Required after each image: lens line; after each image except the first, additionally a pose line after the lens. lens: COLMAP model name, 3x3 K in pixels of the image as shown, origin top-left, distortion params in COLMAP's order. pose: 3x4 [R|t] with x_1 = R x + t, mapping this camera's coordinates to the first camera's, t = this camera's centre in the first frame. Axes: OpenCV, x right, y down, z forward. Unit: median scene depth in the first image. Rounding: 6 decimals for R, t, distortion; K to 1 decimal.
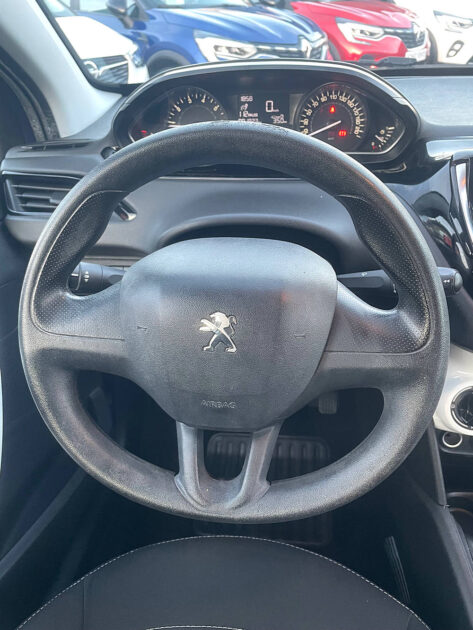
lens RADIAL K [[484.9, 0, 241.0], [0, 484.9, 319.6], [0, 0, 1]] dist [0.065776, -0.071398]
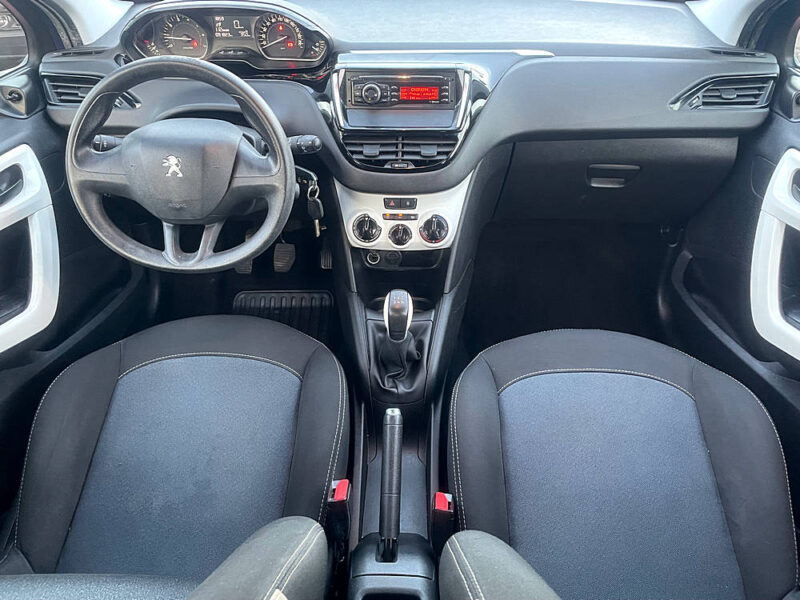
lens RADIAL K [[615.7, 0, 402.8], [0, 615.7, 300.9], [0, 0, 1]] dist [0.065776, -0.071398]
pose [[0.995879, -0.035413, 0.083494, 0.379330], [0.026757, 0.994362, 0.102603, 0.193928], [-0.086657, -0.099947, 0.991212, -0.950237]]
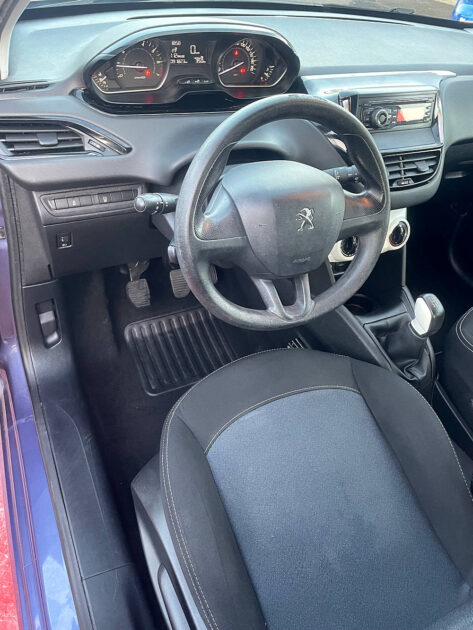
lens RADIAL K [[484.9, 0, 238.0], [0, 484.9, 313.8], [0, 0, 1]] dist [0.065776, -0.071398]
pose [[0.825698, -0.273385, 0.493441, -0.721262], [0.168868, 0.954396, 0.246195, -0.073065], [-0.538244, -0.119956, 0.834208, -0.246978]]
